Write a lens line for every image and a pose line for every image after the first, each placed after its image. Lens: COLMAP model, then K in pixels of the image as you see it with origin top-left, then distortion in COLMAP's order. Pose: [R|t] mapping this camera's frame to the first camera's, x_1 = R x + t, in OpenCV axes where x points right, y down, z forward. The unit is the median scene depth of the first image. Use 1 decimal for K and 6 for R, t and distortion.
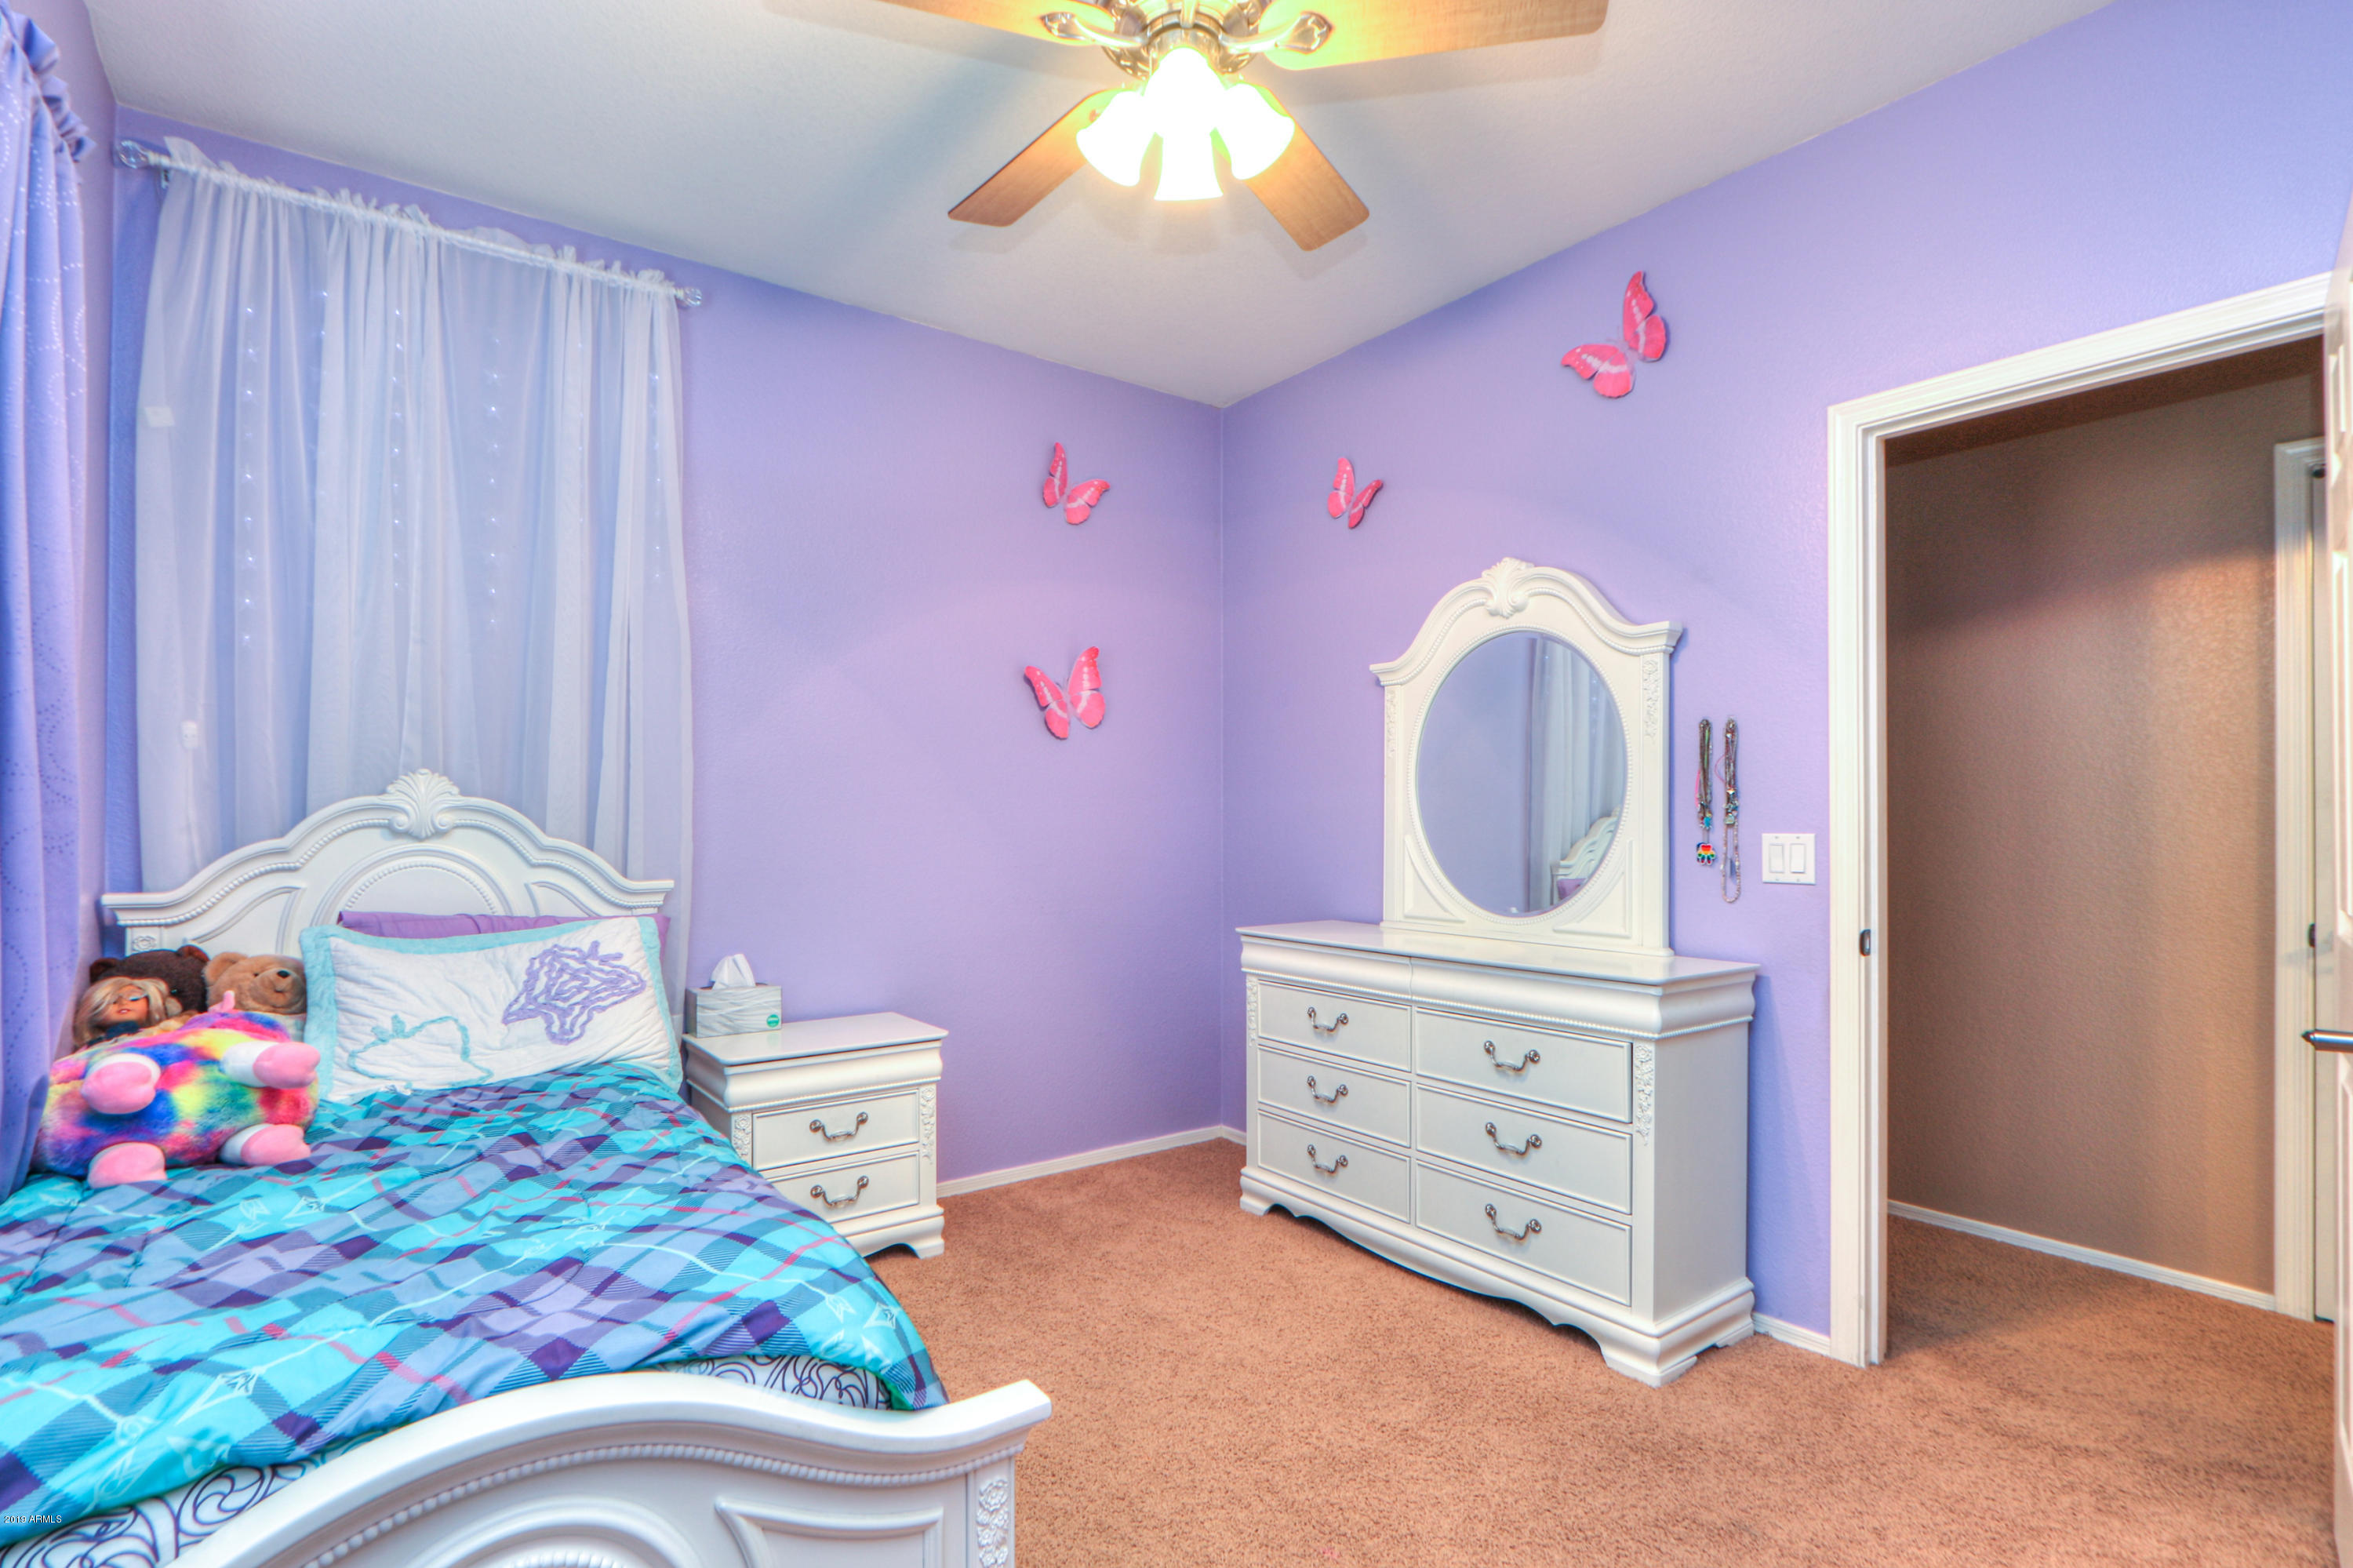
lens RADIAL K [[1114.2, 0, 1176.5], [0, 1114.2, 811.5], [0, 0, 1]] dist [-0.024909, 0.009843]
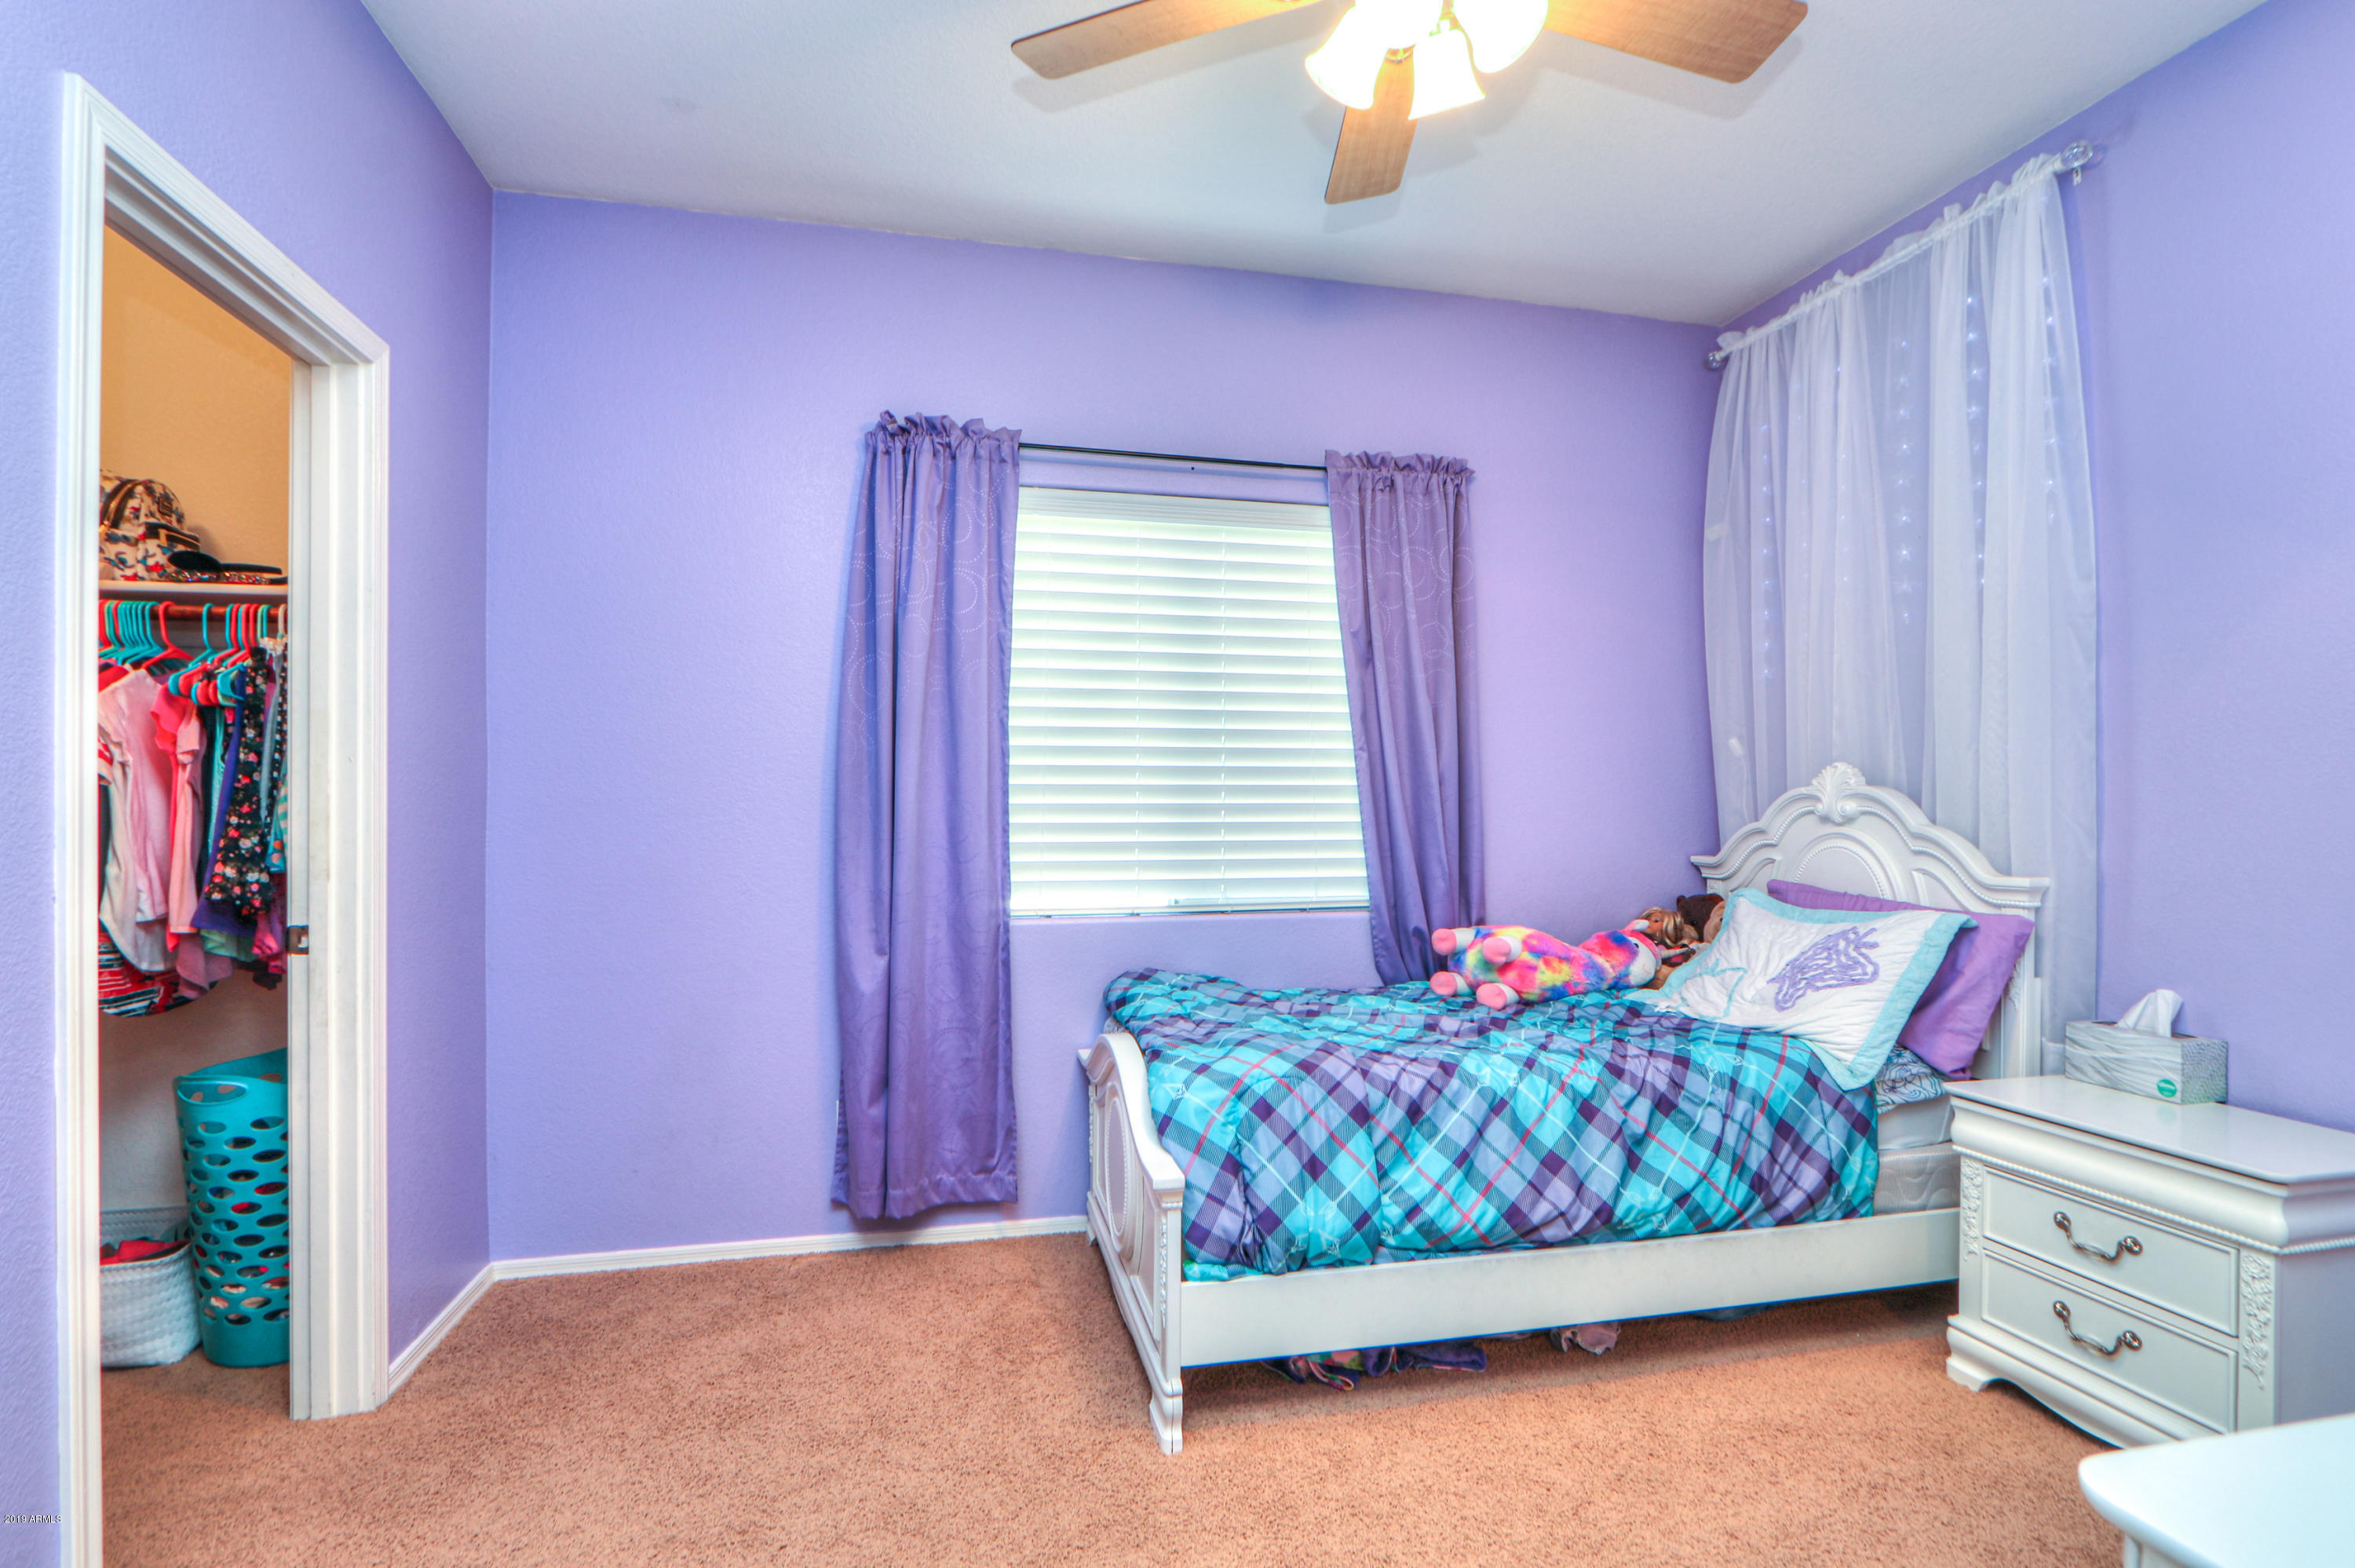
lens RADIAL K [[1115.0, 0, 1177.5], [0, 1115.0, 811.5], [0, 0, 1]] dist [-0.024909, 0.009843]
pose [[-0.389548, -0.000057, -0.921006, 0.622090], [0.000634, 1.000000, -0.000330, 0.011413], [0.921006, -0.000712, -0.389548, 0.798749]]
